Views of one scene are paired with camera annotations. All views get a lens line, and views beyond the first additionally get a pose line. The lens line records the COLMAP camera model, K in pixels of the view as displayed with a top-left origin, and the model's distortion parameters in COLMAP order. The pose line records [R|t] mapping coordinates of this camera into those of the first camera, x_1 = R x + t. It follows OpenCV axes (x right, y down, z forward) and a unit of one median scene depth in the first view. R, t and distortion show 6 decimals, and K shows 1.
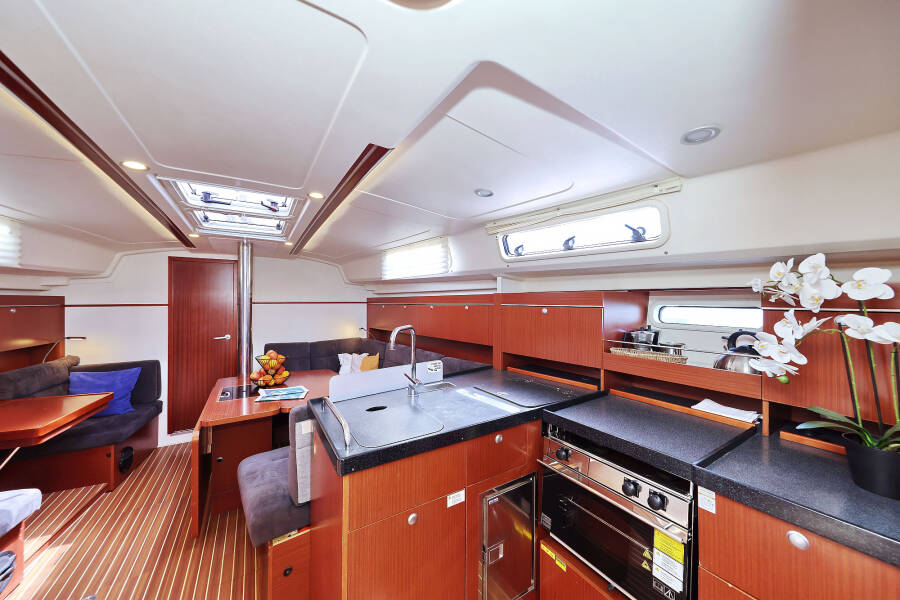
lens RADIAL K [[316.5, 0, 442.3], [0, 316.5, 298.8], [0, 0, 1]] dist [0.020707, -0.005752]
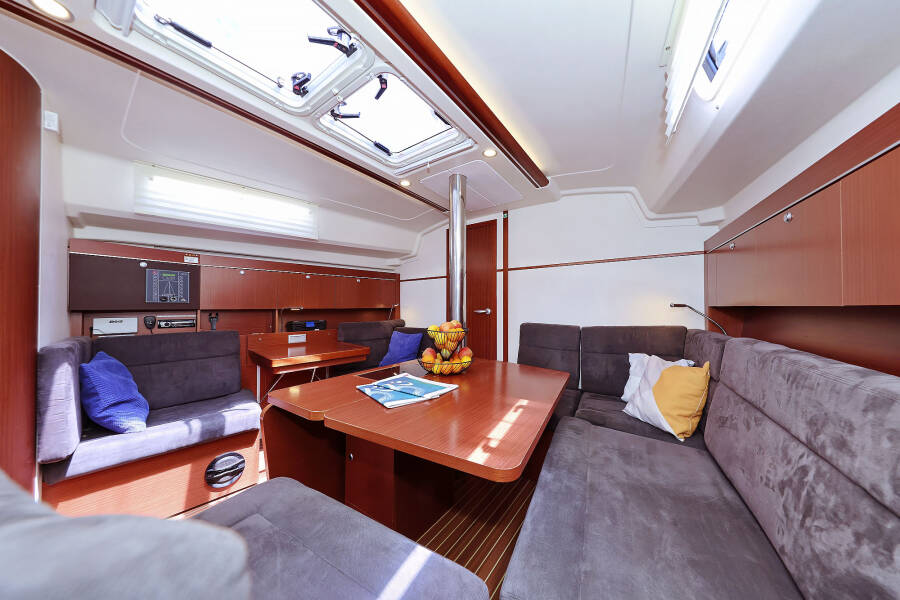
lens RADIAL K [[292.1, 0, 451.6], [0, 292.1, 305.3], [0, 0, 1]] dist [-0.009879, -0.000031]
pose [[0.391664, -0.006452, -0.920086, 0.008302], [0.009595, 0.999950, -0.002928, 0.171217], [0.920058, -0.007681, 0.391706, 0.979960]]
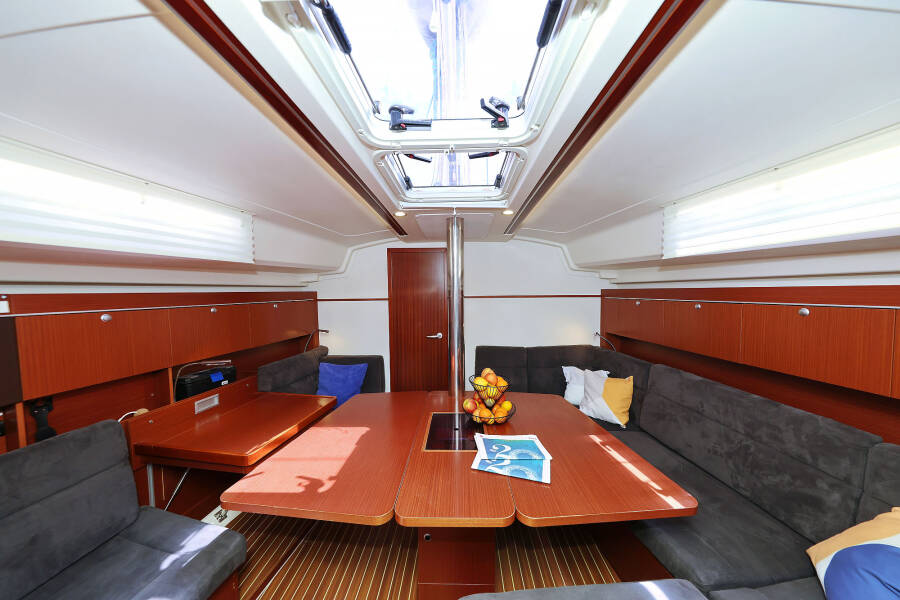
lens RADIAL K [[292.9, 0, 454.0], [0, 292.9, 304.5], [0, 0, 1]] dist [-0.006975, -0.000145]
pose [[0.846259, 0.019666, -0.532409, -0.336907], [0.013096, 0.998249, 0.057689, -0.020790], [0.532611, -0.055792, 0.844519, 0.549618]]
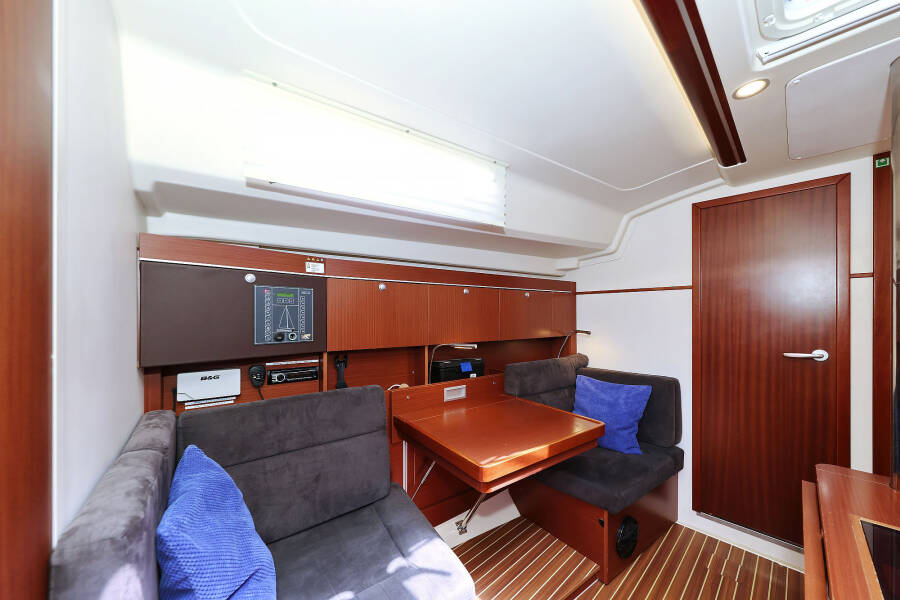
lens RADIAL K [[326.0, 0, 446.0], [0, 326.0, 314.9], [0, 0, 1]] dist [-0.000081, -0.000090]
pose [[0.209287, 0.003869, -0.977847, -0.560962], [0.005803, 0.999970, 0.005199, 0.096277], [0.977837, -0.006763, 0.209258, 0.664708]]
